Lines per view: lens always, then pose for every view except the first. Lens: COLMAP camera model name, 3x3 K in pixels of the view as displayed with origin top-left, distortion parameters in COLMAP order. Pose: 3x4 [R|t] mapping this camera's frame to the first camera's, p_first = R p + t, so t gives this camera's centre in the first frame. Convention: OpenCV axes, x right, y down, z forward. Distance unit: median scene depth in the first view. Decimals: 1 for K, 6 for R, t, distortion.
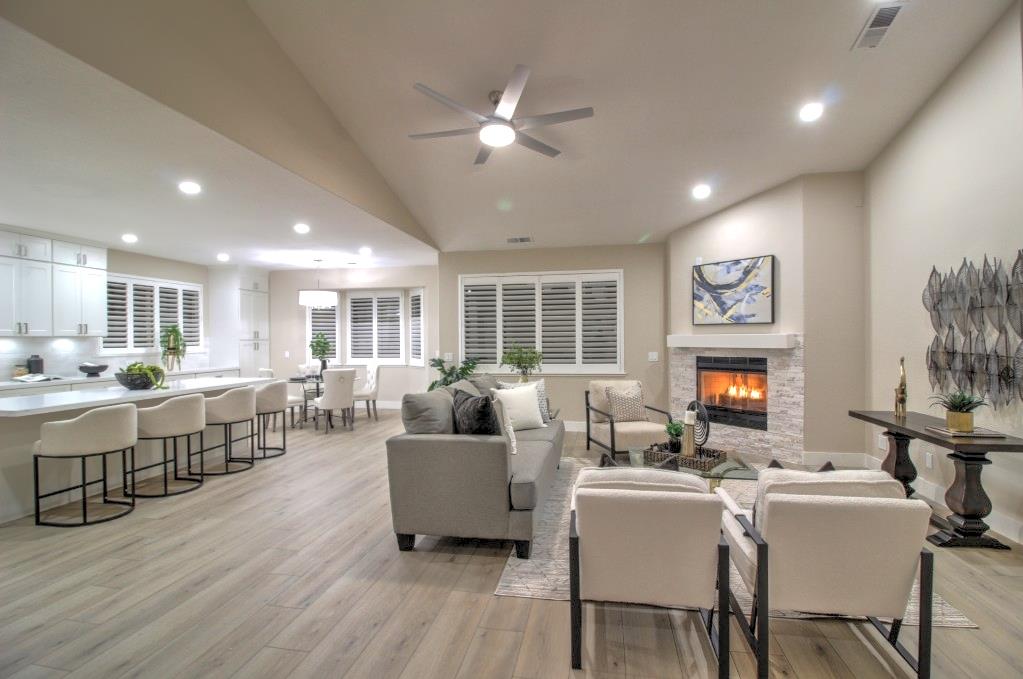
lens RADIAL K [[478.0, 0, 521.2], [0, 478.0, 341.2], [0, 0, 1]] dist [-0.006994, -0.008514]
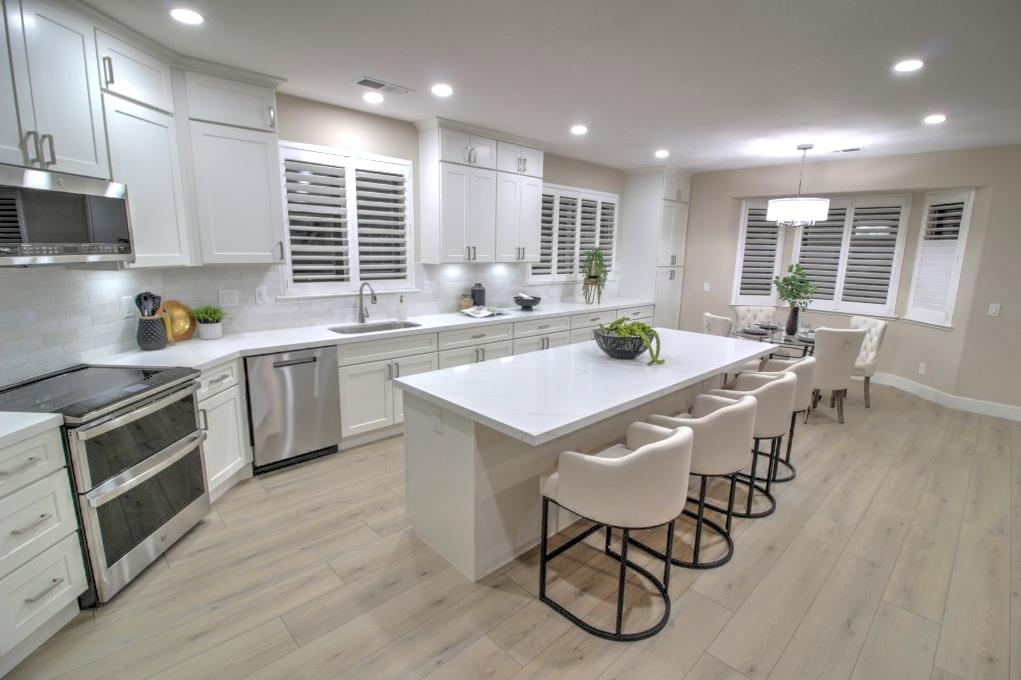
lens RADIAL K [[477.1, 0, 516.4], [0, 477.1, 344.1], [0, 0, 1]] dist [-0.006994, -0.008514]
pose [[0.809402, 0.140075, -0.570304, -0.403027], [-0.030714, 0.979904, 0.197089, -0.032101], [0.586451, -0.142008, 0.797439, 0.283545]]
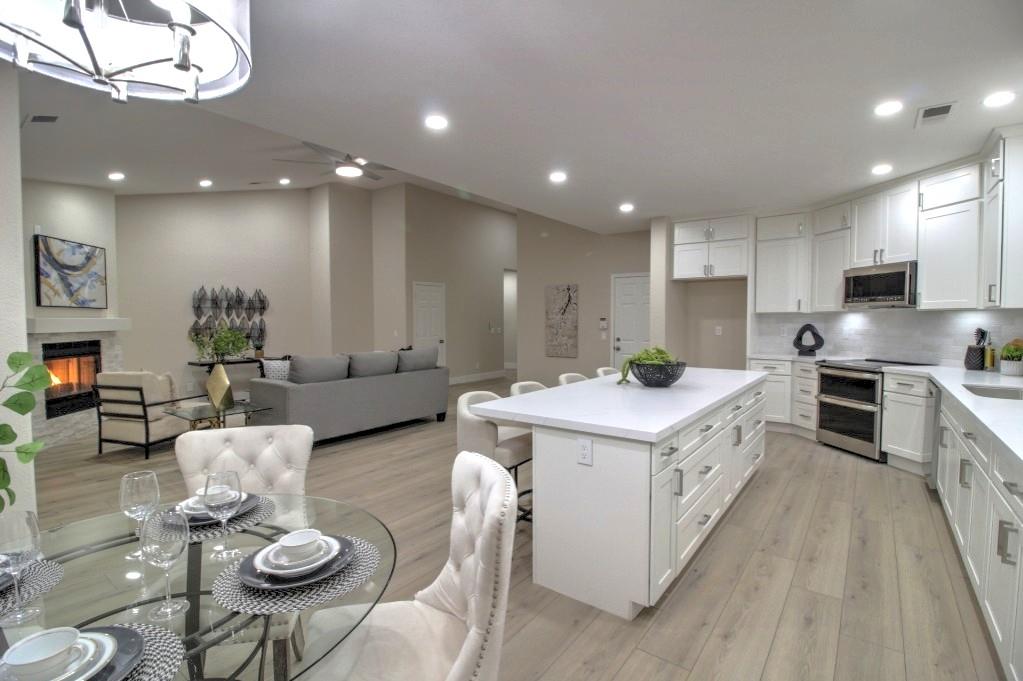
lens RADIAL K [[478.9, 0, 516.5], [0, 478.9, 339.7], [0, 0, 1]] dist [-0.010479, -0.002927]
pose [[-0.895457, -0.007967, 0.445077, -0.685631], [0.013224, 0.998922, 0.044488, -0.001167], [-0.444952, 0.045723, -0.894387, 1.267644]]
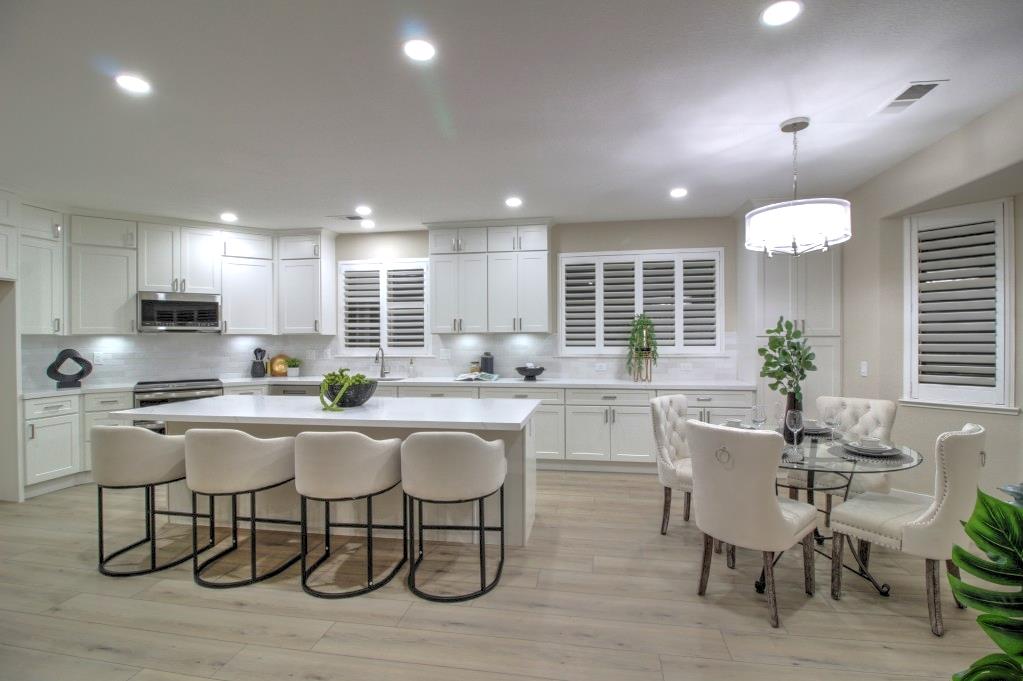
lens RADIAL K [[478.0, 0, 516.2], [0, 478.0, 338.8], [0, 0, 1]] dist [-0.006994, -0.008514]
pose [[0.009464, 0.008406, -0.999920, -0.056380], [-0.000664, 0.999965, 0.008400, -0.005676], [0.999955, 0.000584, 0.009469, 0.918421]]
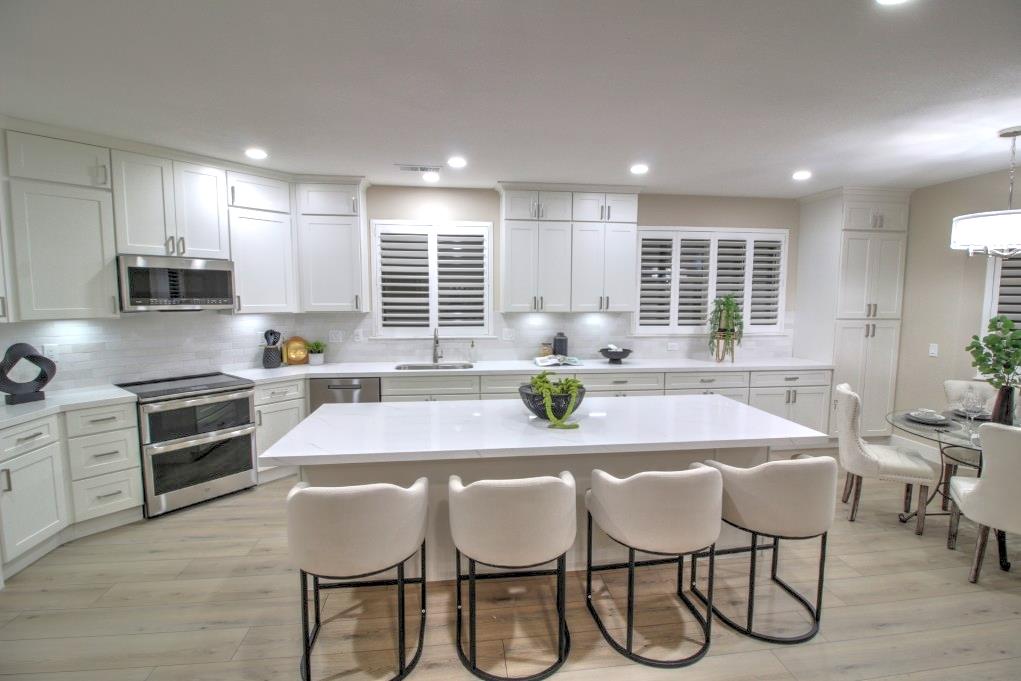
lens RADIAL K [[477.1, 0, 514.3], [0, 477.1, 340.8], [0, 0, 1]] dist [-0.006994, -0.008514]
pose [[0.296169, 0.100467, -0.949837, -0.196568], [-0.012067, 0.994767, 0.101456, -0.038628], [0.955059, -0.018586, 0.295831, 0.576181]]
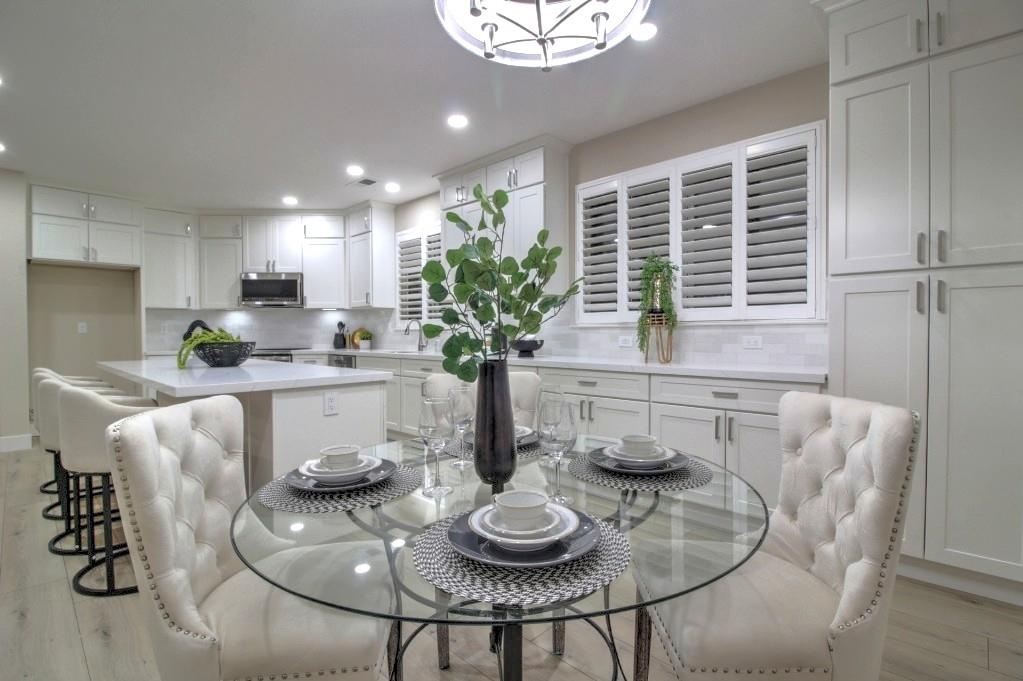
lens RADIAL K [[478.9, 0, 521.3], [0, 478.9, 339.9], [0, 0, 1]] dist [-0.010479, -0.002927]
pose [[-0.546676, 0.022391, -0.837045, -0.342234], [0.003540, 0.999695, 0.024429, 0.034189], [0.837337, 0.010392, -0.546589, 1.280894]]
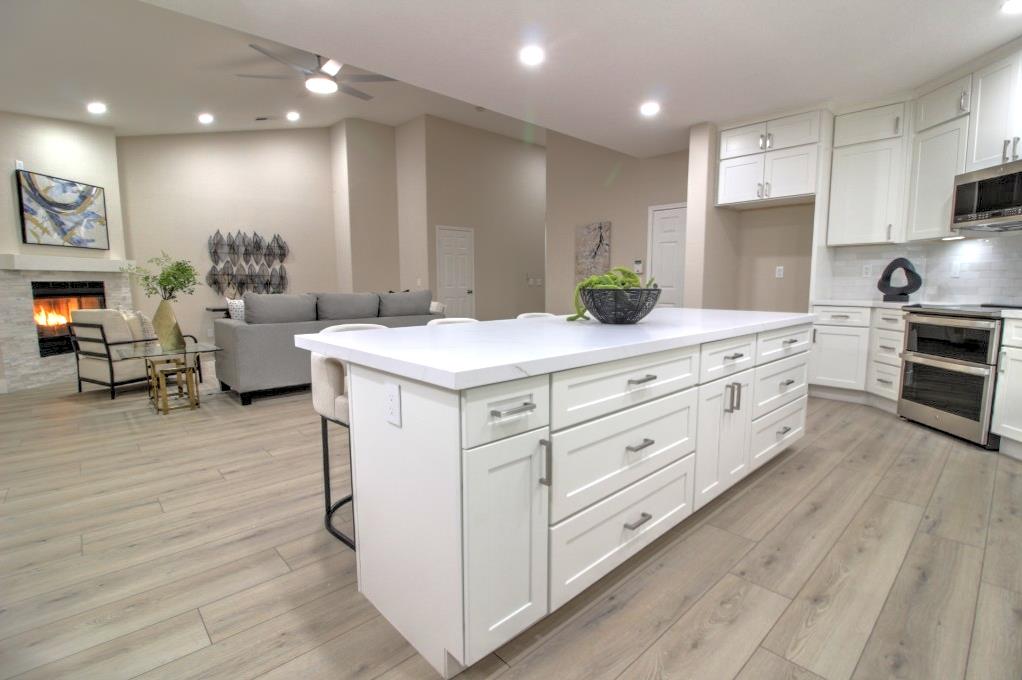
lens RADIAL K [[477.6, 0, 518.1], [0, 477.6, 340.6], [0, 0, 1]] dist [-0.006994, -0.008514]
pose [[-0.803555, -0.060807, 0.592117, -0.745479], [0.012922, 0.992752, 0.119486, 0.043446], [-0.595091, 0.103665, -0.796944, 1.072213]]
